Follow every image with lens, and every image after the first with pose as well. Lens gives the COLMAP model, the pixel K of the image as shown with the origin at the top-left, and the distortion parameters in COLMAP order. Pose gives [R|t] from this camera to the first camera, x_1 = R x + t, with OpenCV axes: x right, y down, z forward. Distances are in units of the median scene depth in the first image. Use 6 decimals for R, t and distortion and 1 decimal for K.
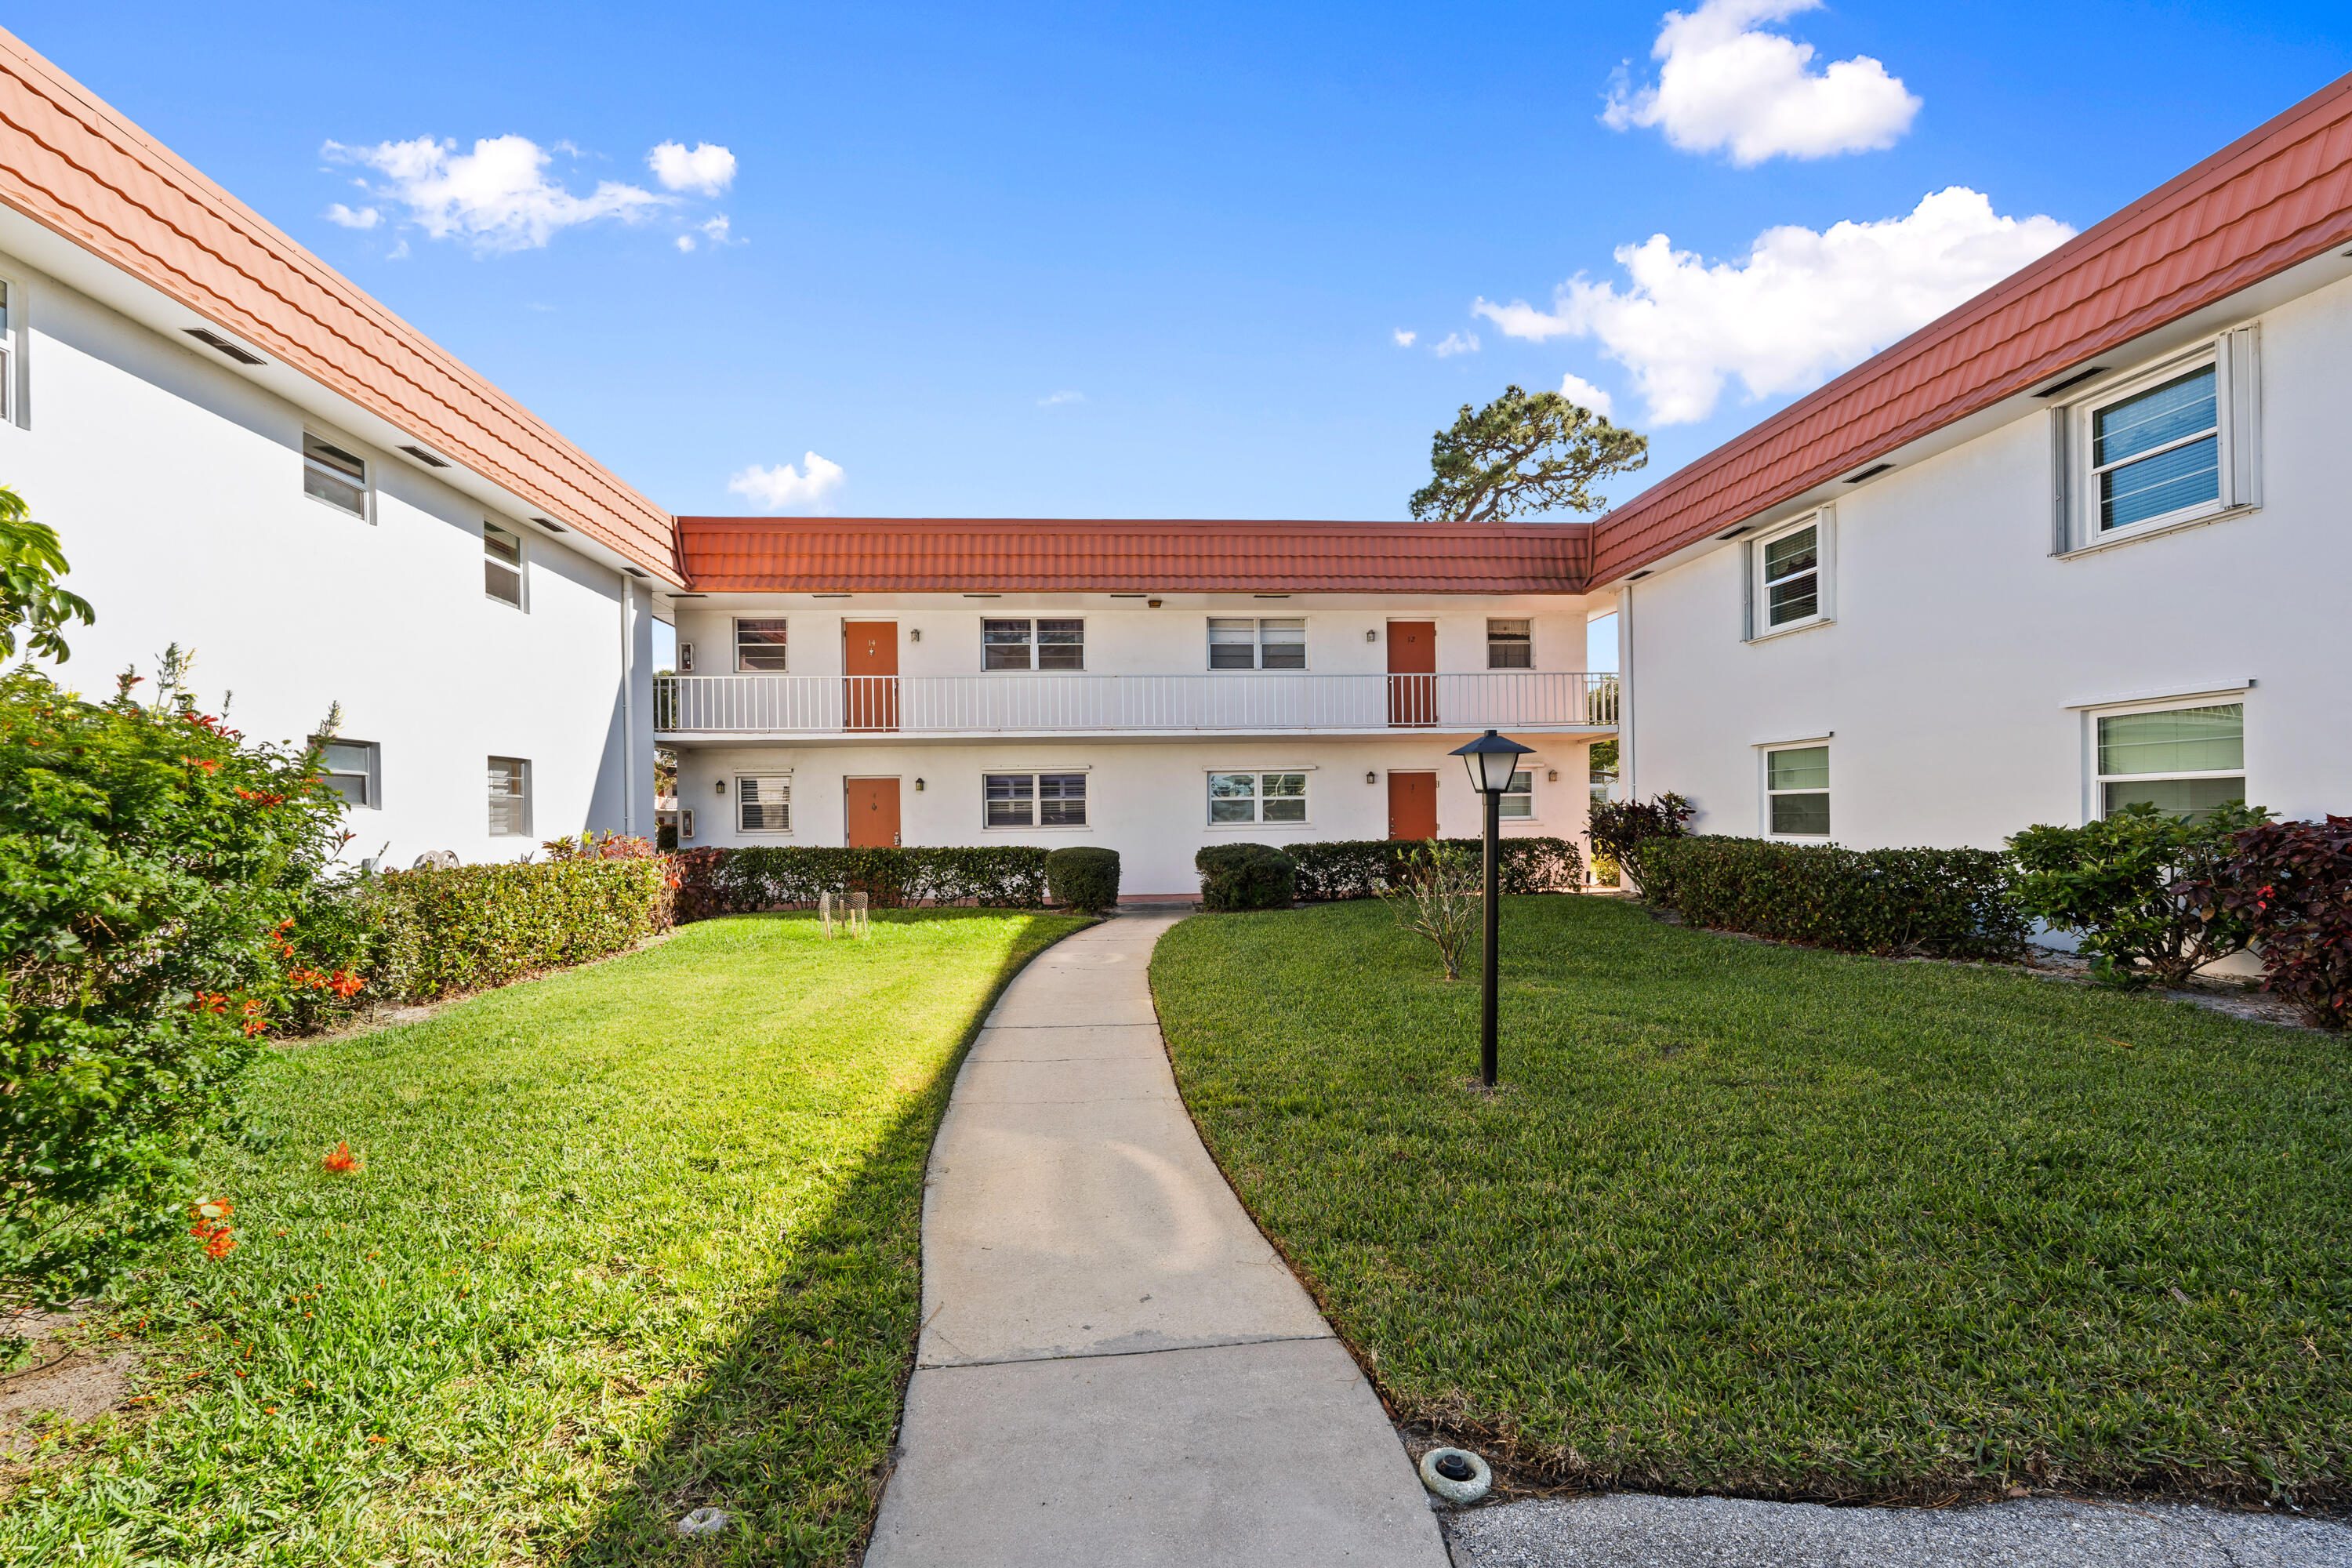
lens RADIAL K [[1051.0, 0, 1180.8], [0, 1051.0, 814.3], [0, 0, 1]] dist [-0.009868, 0.000468]
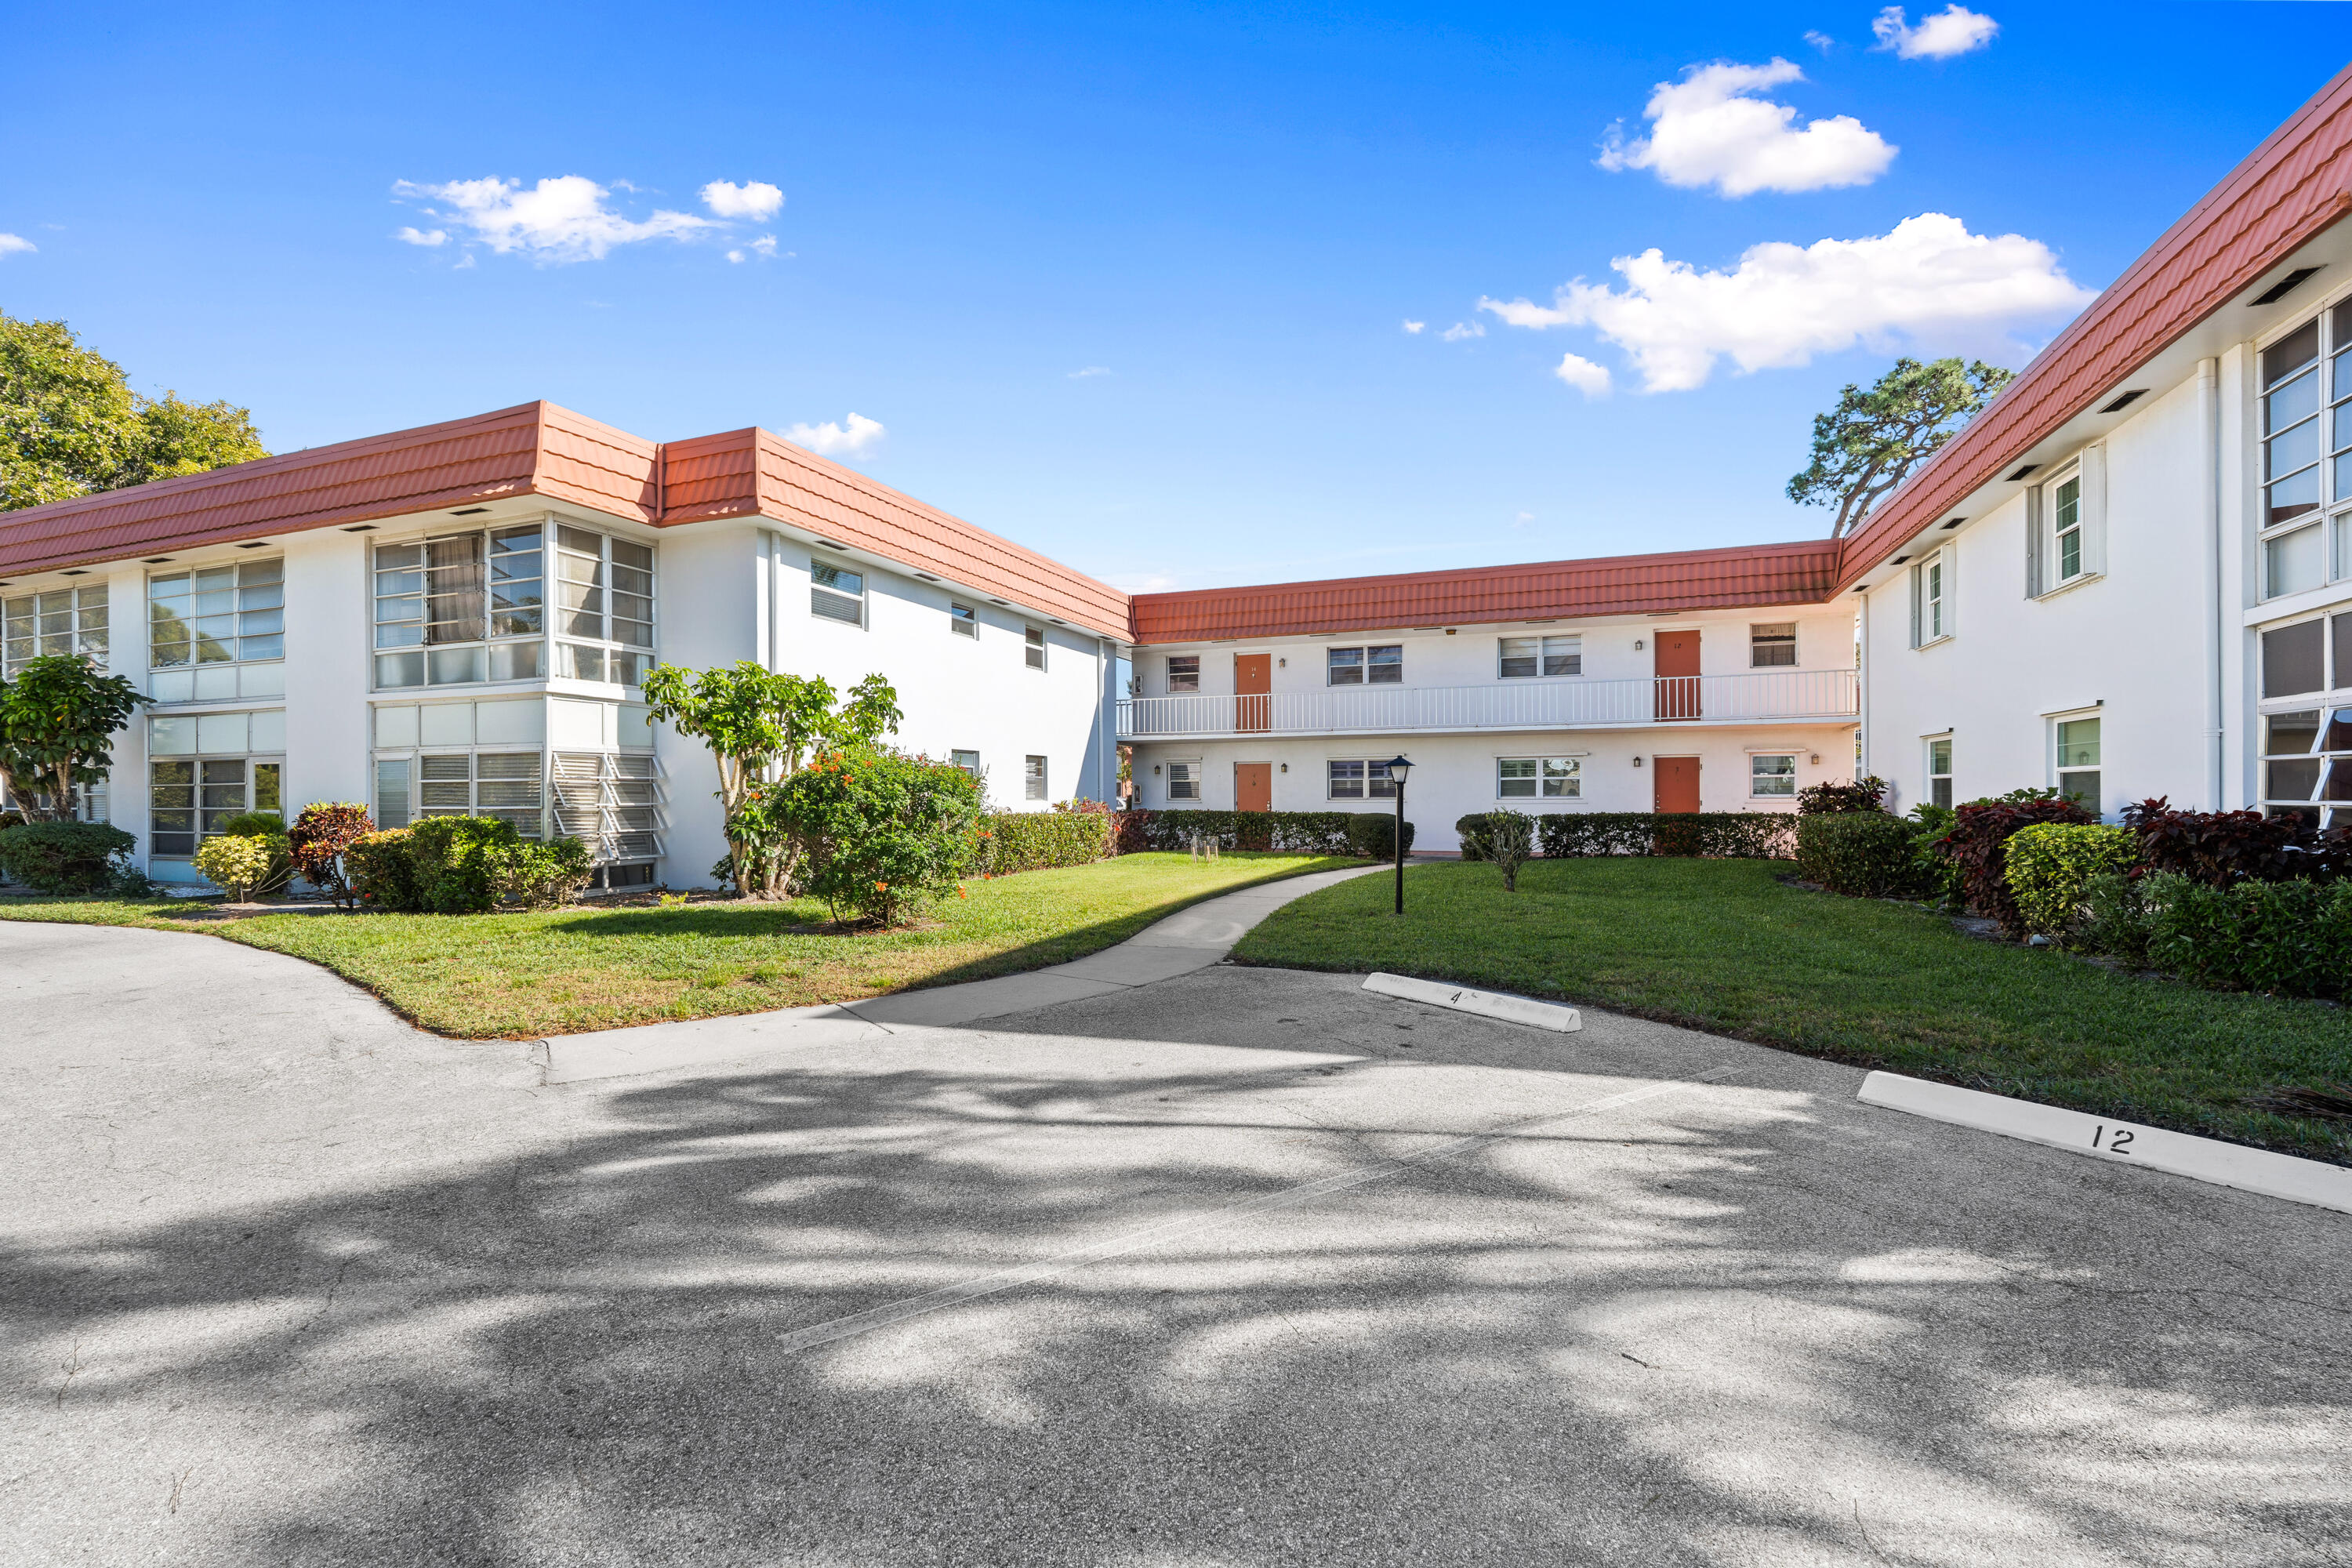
lens RADIAL K [[1059.4, 0, 1164.9], [0, 1059.4, 746.9], [0, 0, 1]] dist [-0.004039, 0.000694]
pose [[0.896230, -0.009641, -0.443484, 0.242369], [-0.007171, 0.999318, -0.036215, -0.003674], [0.443531, 0.035638, 0.895550, -0.354586]]
